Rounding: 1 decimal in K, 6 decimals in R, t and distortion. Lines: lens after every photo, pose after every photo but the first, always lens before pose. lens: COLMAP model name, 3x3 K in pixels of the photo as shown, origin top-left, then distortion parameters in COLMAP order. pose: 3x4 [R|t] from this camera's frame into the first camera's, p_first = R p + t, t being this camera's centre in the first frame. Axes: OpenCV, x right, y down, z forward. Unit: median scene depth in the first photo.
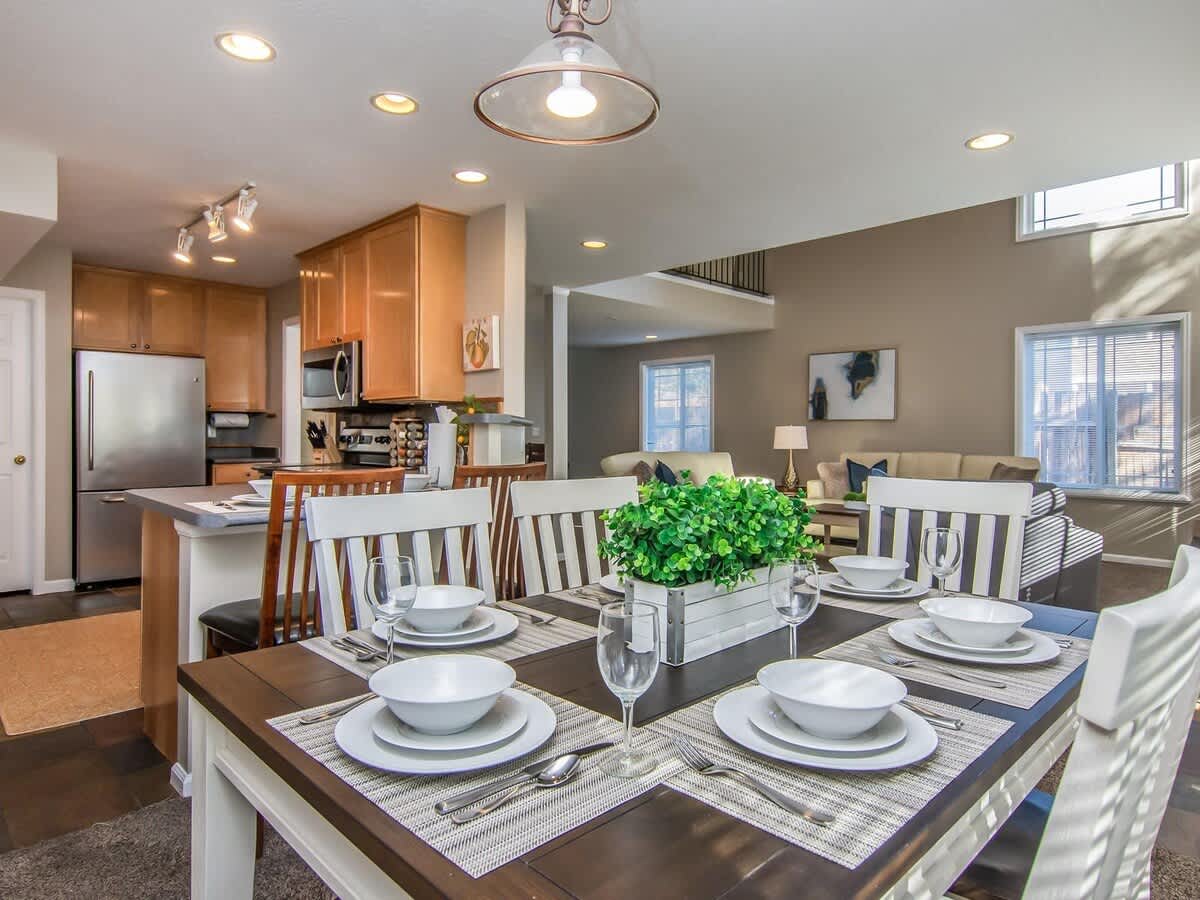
lens RADIAL K [[722.3, 0, 601.6], [0, 722.3, 439.1], [0, 0, 1]] dist [0.001723, -0.001101]
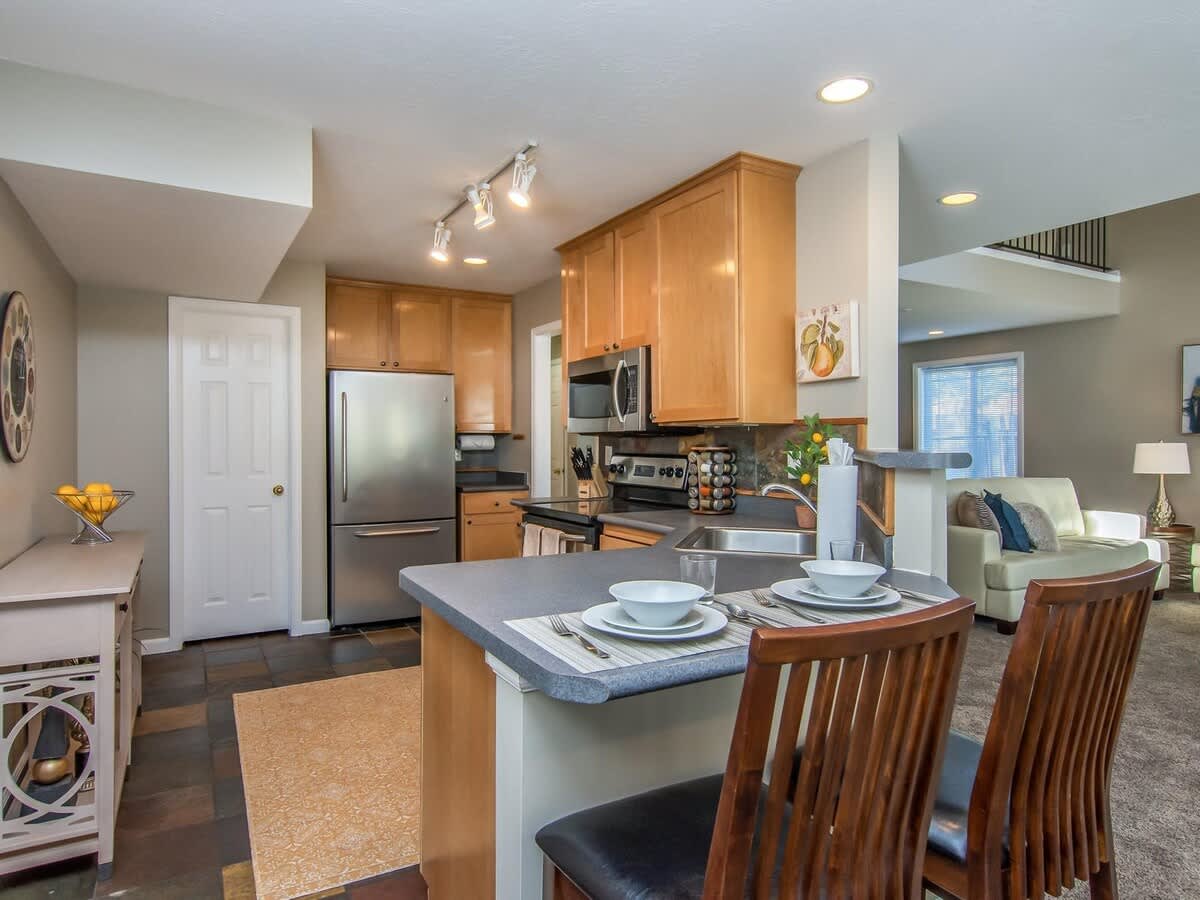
lens RADIAL K [[722.3, 0, 599.1], [0, 722.3, 449.6], [0, 0, 1]] dist [0.001723, -0.001101]
pose [[0.964707, -0.002832, -0.263312, -0.159667], [0.003573, 0.999991, 0.002335, -0.023750], [0.263303, -0.003194, 0.964708, 0.209358]]
